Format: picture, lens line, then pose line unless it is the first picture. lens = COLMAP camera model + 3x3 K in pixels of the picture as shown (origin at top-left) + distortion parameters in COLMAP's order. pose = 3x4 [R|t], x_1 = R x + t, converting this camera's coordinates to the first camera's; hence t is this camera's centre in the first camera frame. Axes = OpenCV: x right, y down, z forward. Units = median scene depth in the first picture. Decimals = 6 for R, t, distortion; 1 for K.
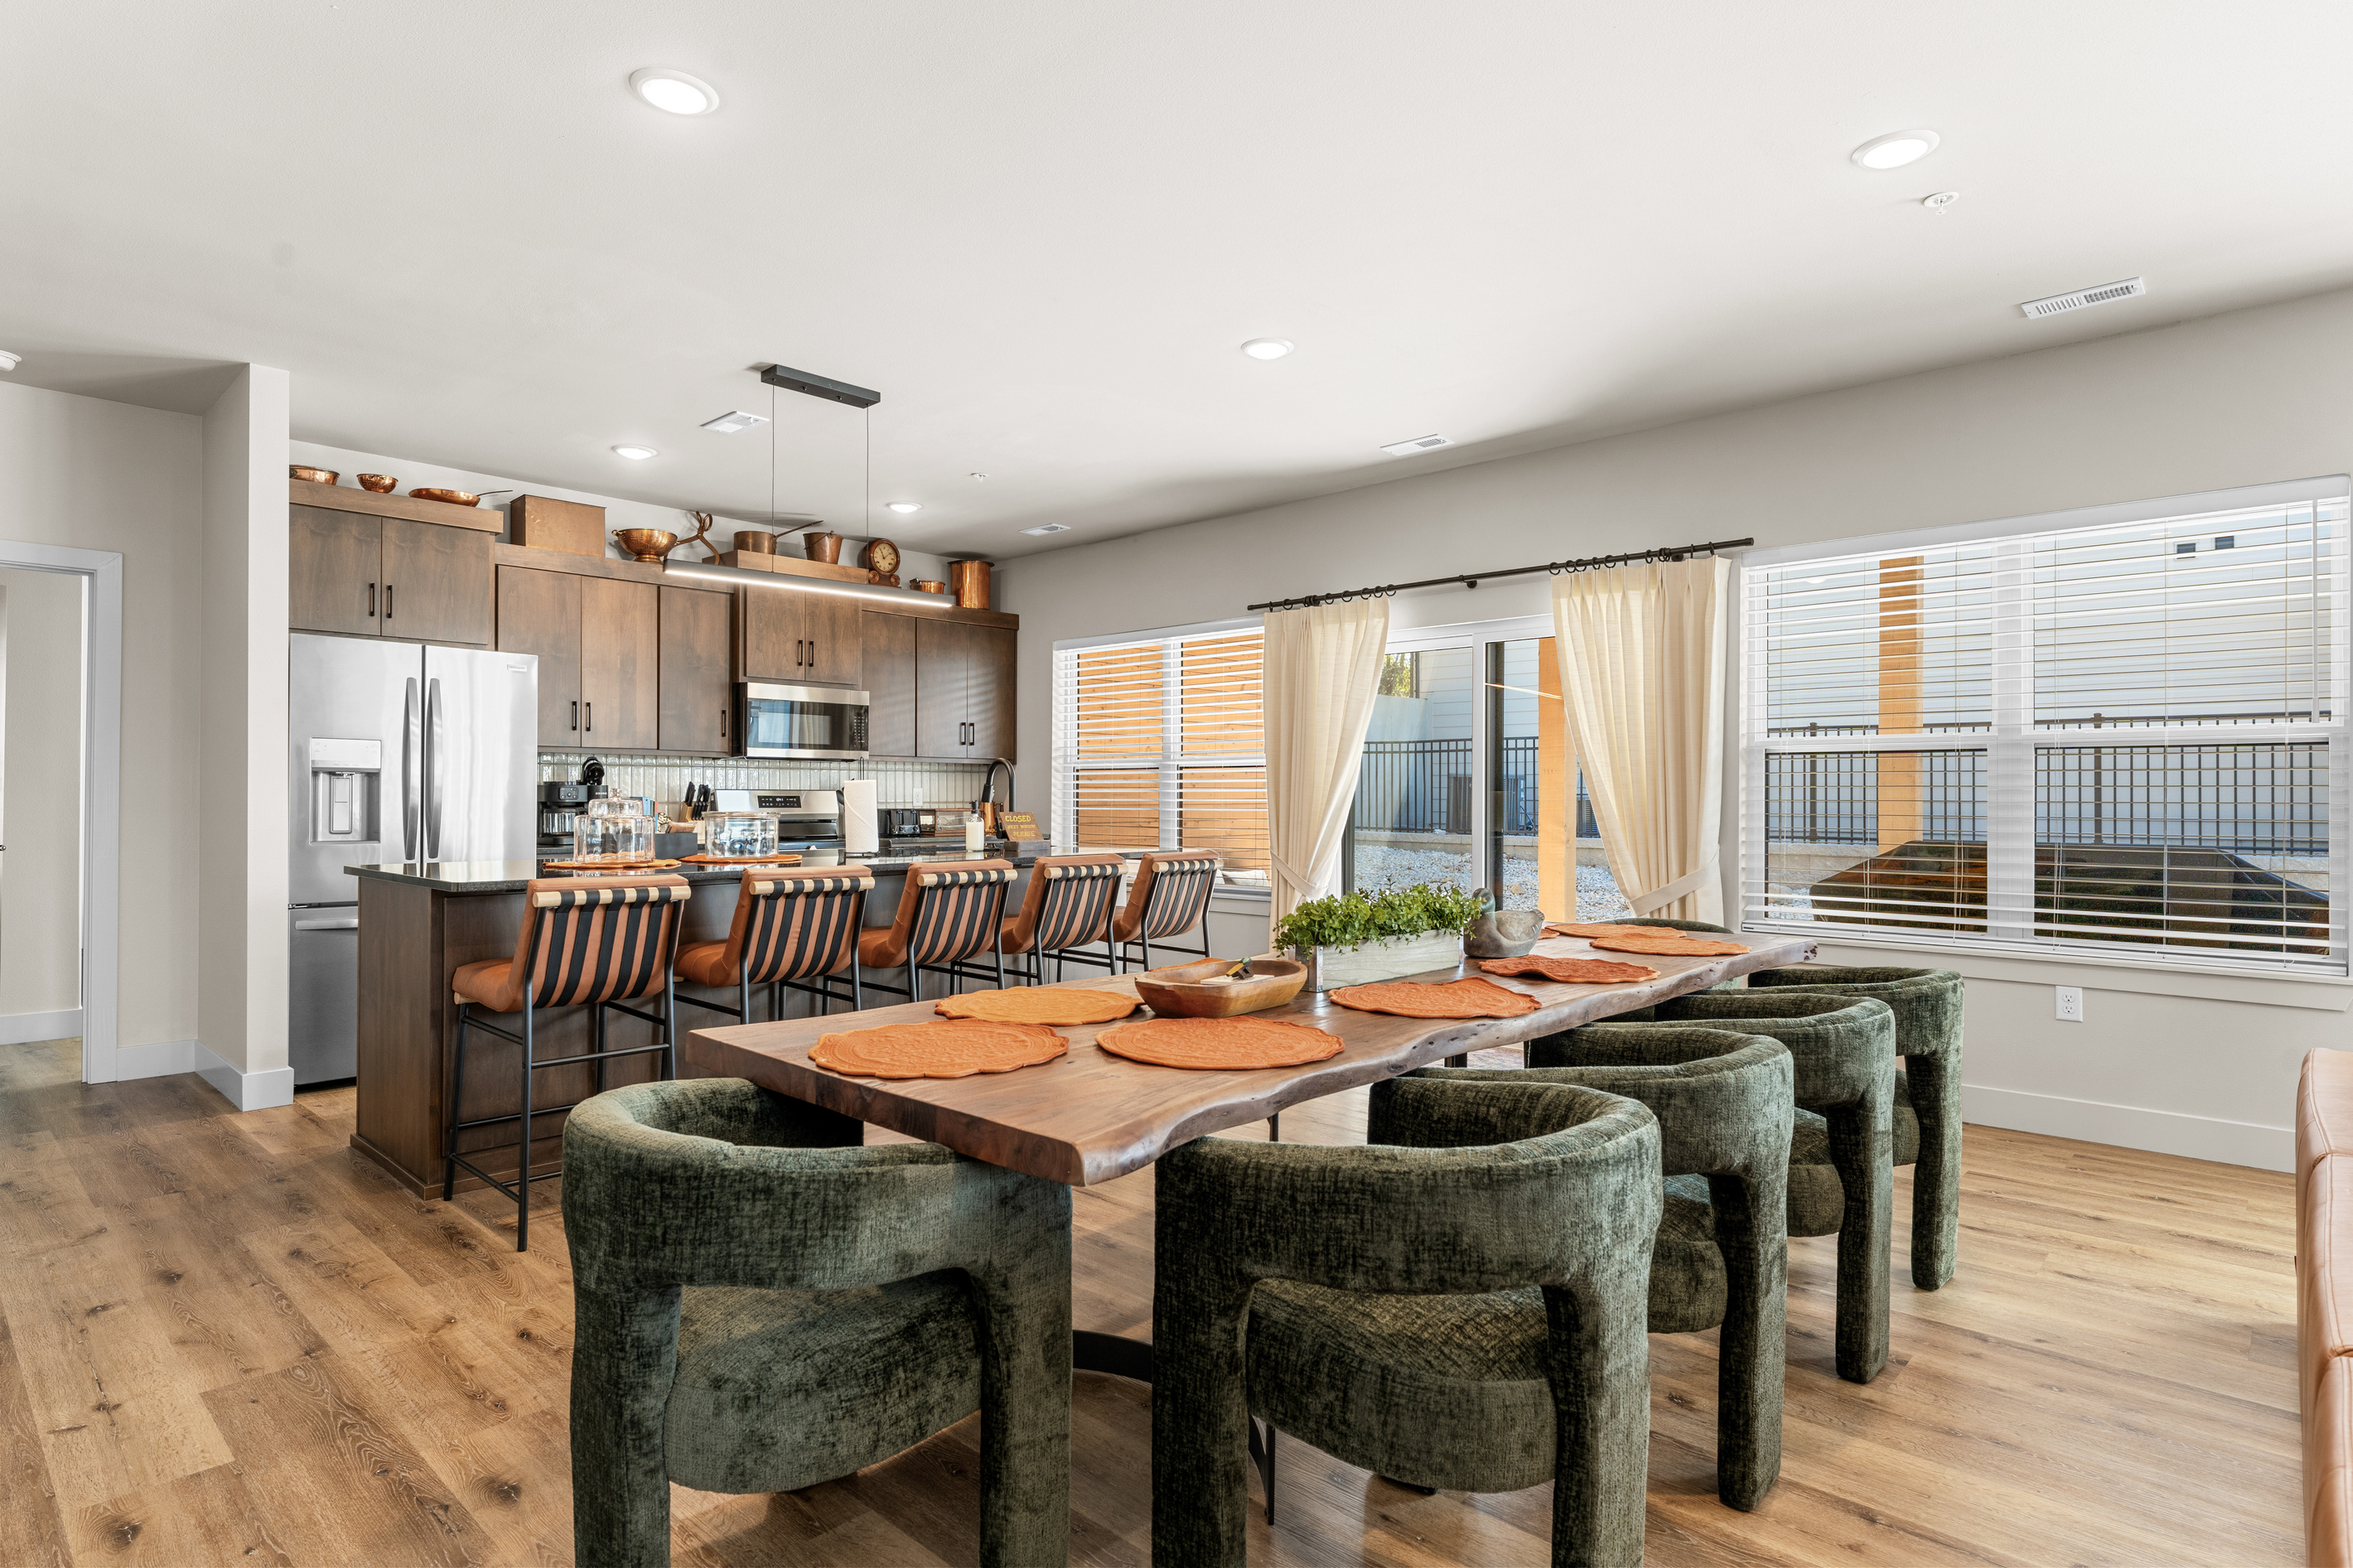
lens RADIAL K [[1234.7, 0, 1172.8], [0, 1234.7, 791.4], [0, 0, 1]] dist [-0.001774, 0.000127]
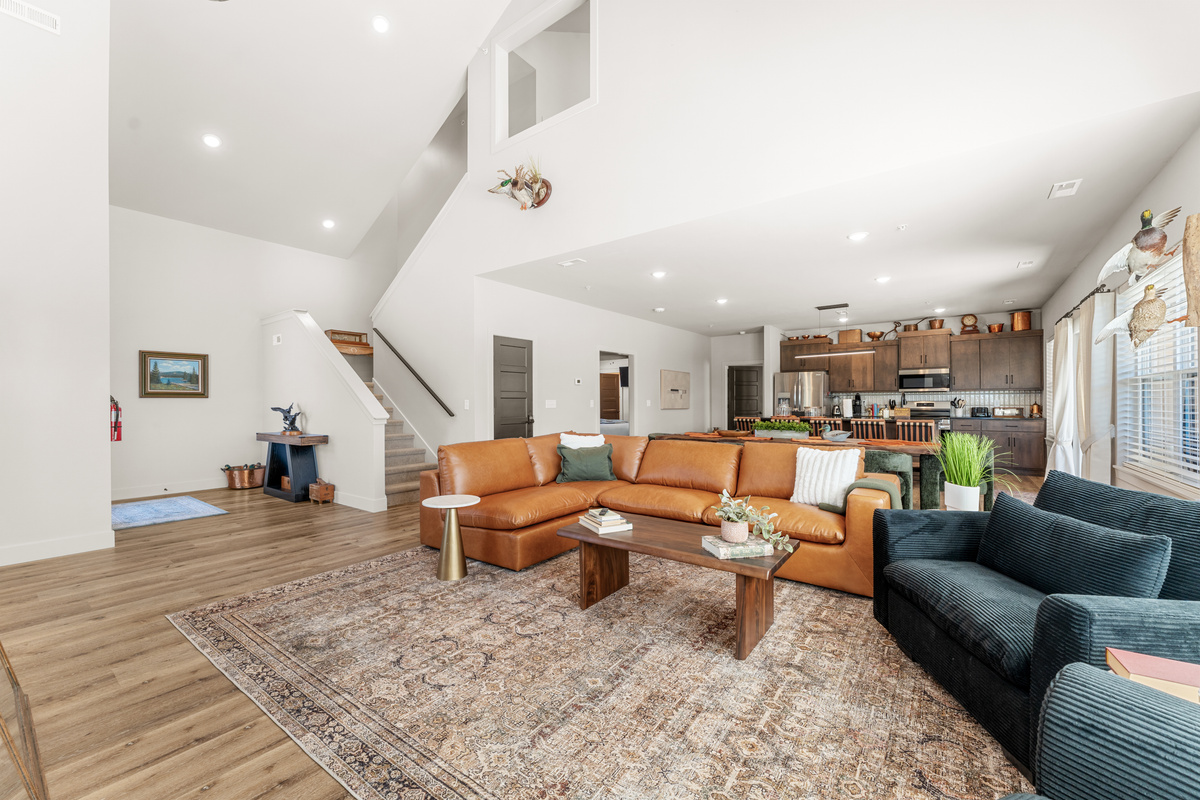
lens RADIAL K [[477.7, 0, 594.5], [0, 477.7, 401.2], [0, 0, 1]] dist [-0.001355, 0.000362]
pose [[0.100481, -0.007028, -0.994914, 0.974481], [0.007669, 0.999951, -0.006289, 0.000542], [0.994909, -0.006998, 0.100530, 0.012628]]
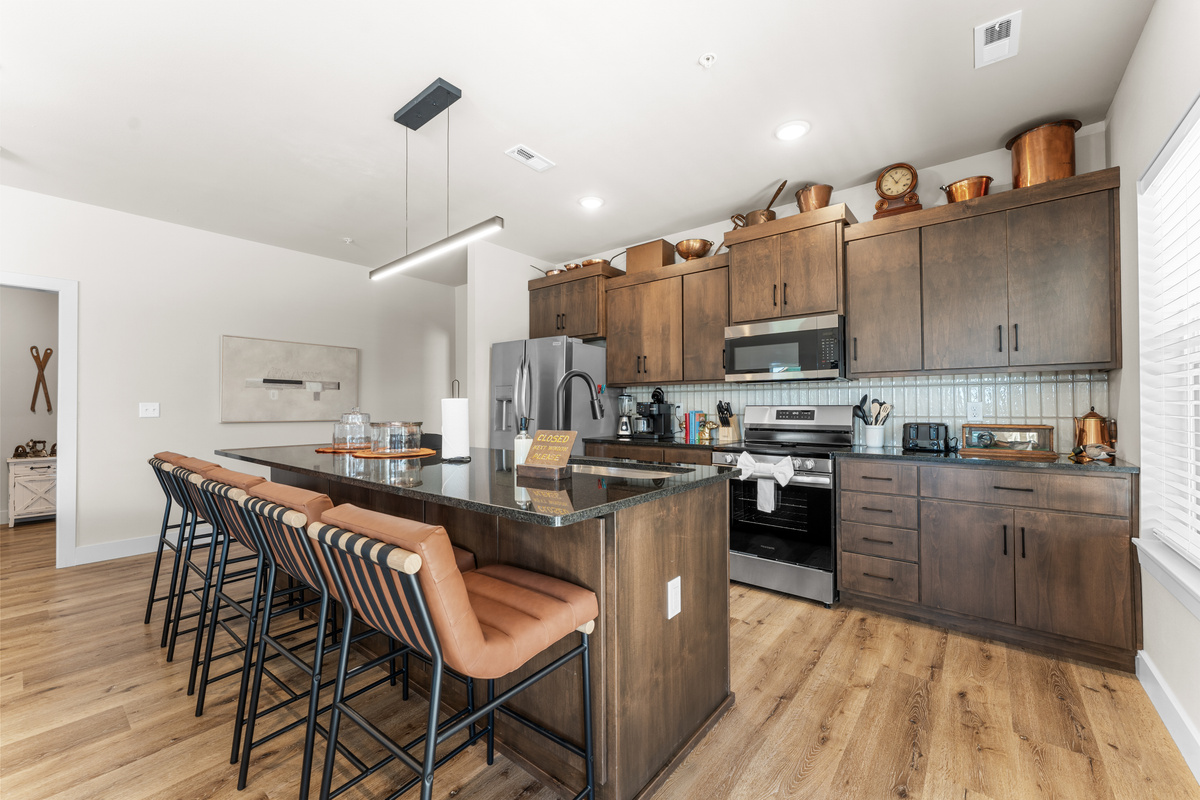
lens RADIAL K [[477.7, 0, 595.4], [0, 477.7, 401.5], [0, 0, 1]] dist [-0.001355, 0.000362]
pose [[0.063940, -0.019172, -0.997770, 0.183720], [0.004844, 0.999810, -0.018900, 0.003374], [0.997942, -0.003625, 0.064020, 0.885353]]
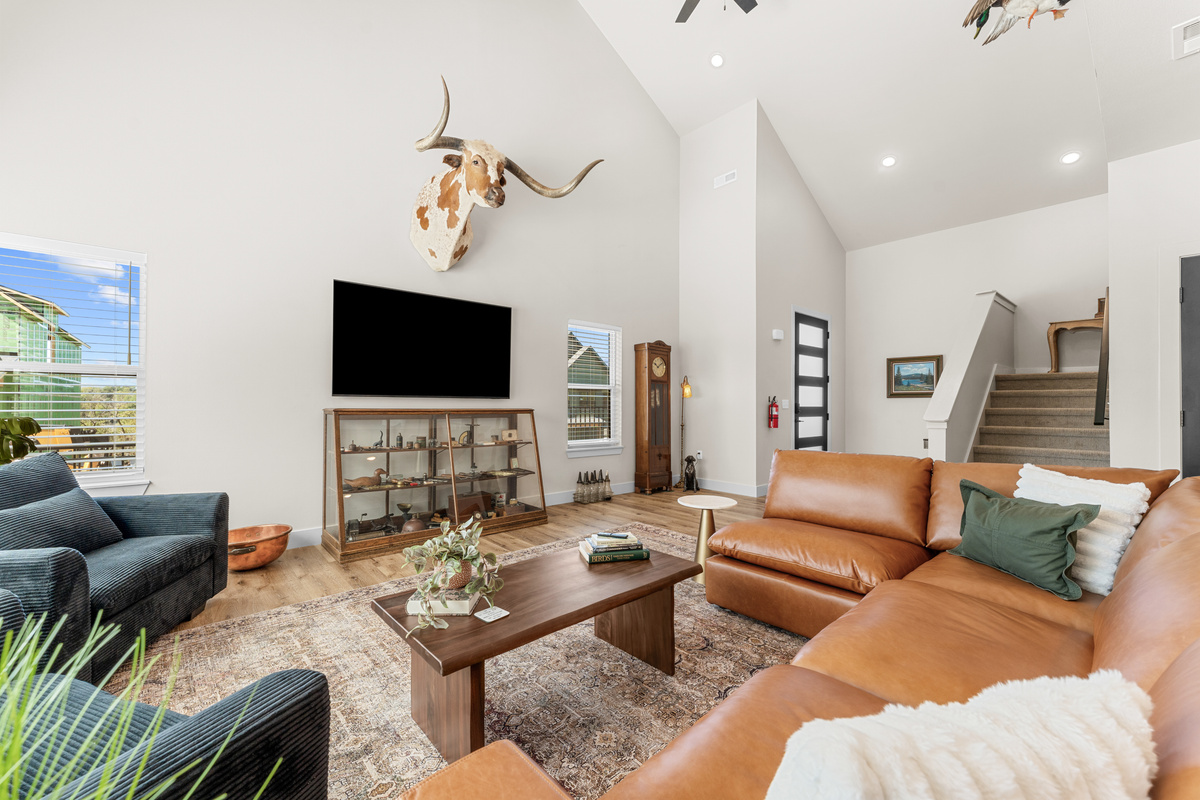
lens RADIAL K [[477.7, 0, 593.4], [0, 477.7, 400.7], [0, 0, 1]] dist [-0.001355, 0.000362]
pose [[-0.994322, -0.005650, 0.106260, 0.493346], [-0.006940, 0.999907, -0.011776, 0.005814], [-0.106184, -0.012447, -0.994269, 0.432697]]
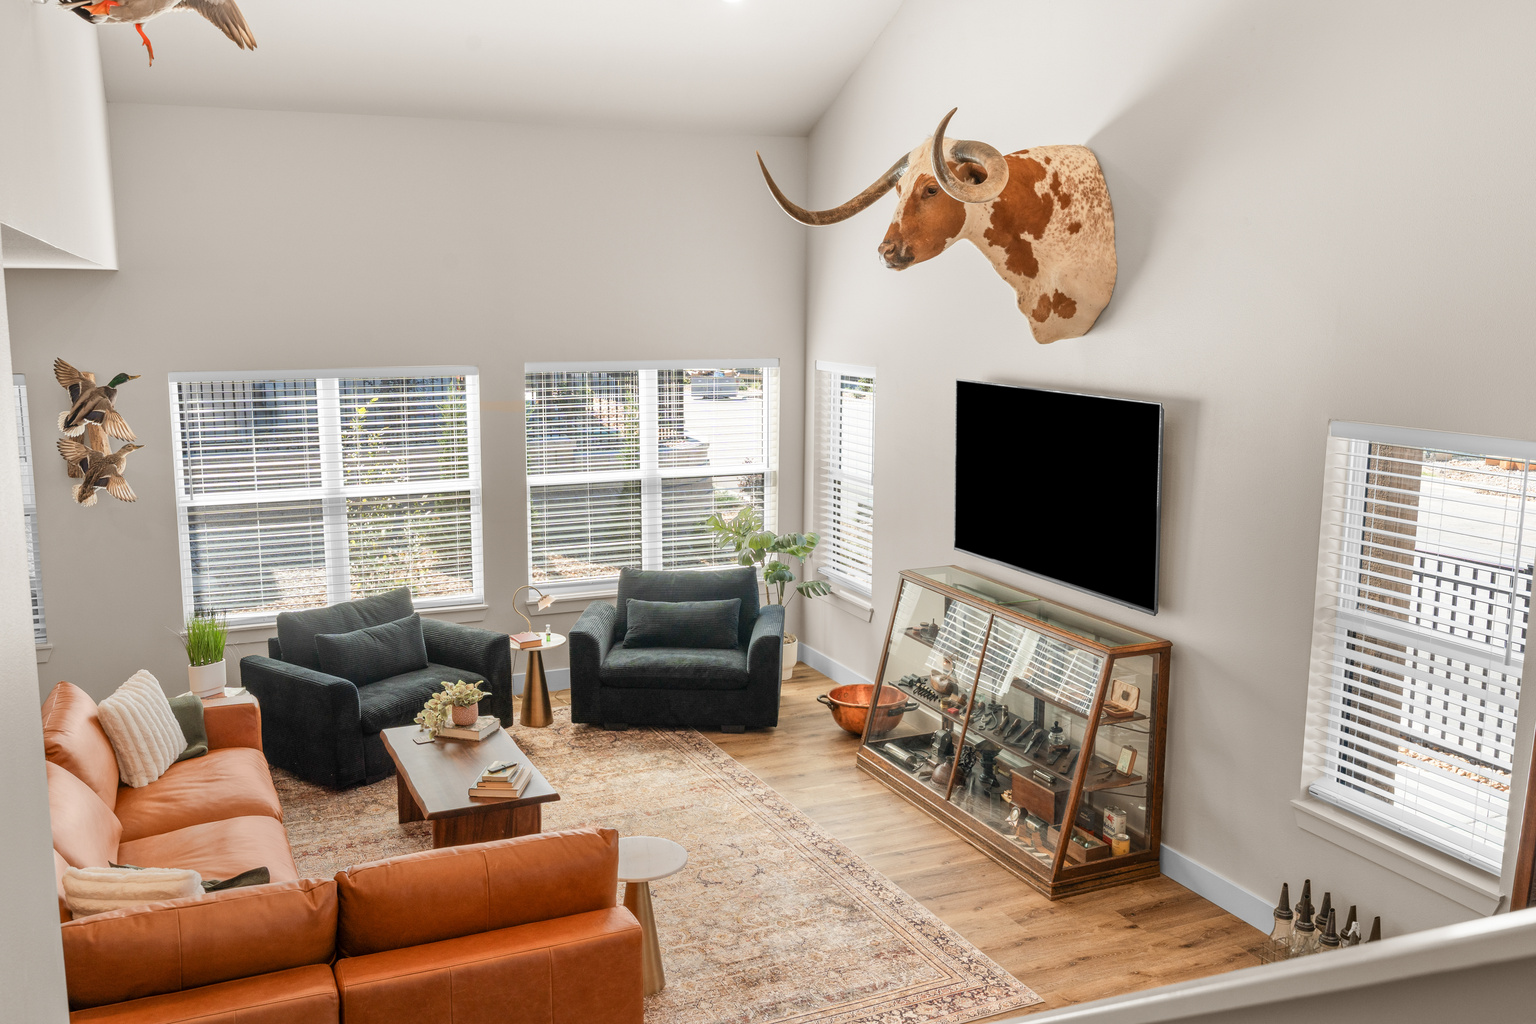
lens RADIAL K [[1329.4, 0, 764.6], [0, 1329.4, 512.2], [0, 0, 1]] dist [-0.009351, 0.004826]
pose [[0.391641, -0.152883, 0.907328, -0.255573], [-0.005275, 0.985710, 0.168367, -0.241801], [-0.920103, -0.070726, 0.385238, -0.467026]]
